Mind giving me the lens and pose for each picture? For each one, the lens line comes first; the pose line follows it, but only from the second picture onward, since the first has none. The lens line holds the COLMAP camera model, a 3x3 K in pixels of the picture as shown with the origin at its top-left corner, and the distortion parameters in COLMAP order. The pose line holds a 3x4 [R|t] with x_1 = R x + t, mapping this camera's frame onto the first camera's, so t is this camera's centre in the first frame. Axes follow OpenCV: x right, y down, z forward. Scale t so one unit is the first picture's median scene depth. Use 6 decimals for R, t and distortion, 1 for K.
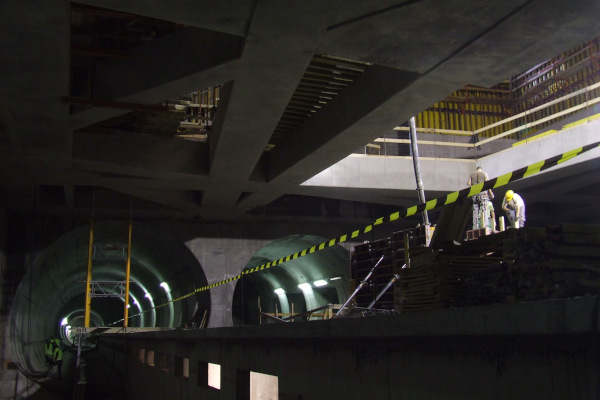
lens RADIAL K [[668.2, 0, 300.0], [0, 668.2, 200.0], [0, 0, 1]] dist [-0.120000, 0.176985]
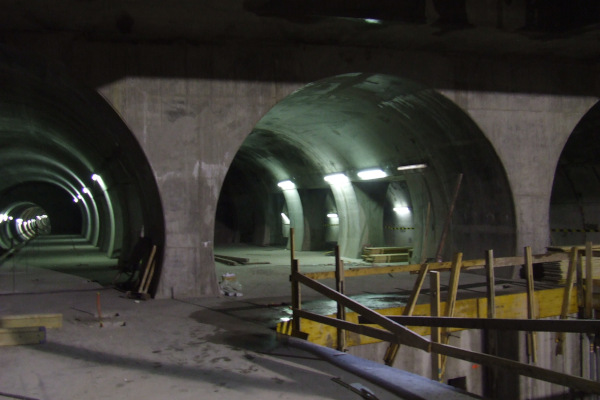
lens RADIAL K [[668.2, 0, 300.0], [0, 668.2, 200.0], [0, 0, 1]] dist [-0.120000, 0.176985]
pose [[0.999350, -0.008479, 0.035045, -0.059878], [0.002126, 0.984121, 0.177484, 0.058141], [-0.035993, -0.177294, 0.983499, 0.561940]]
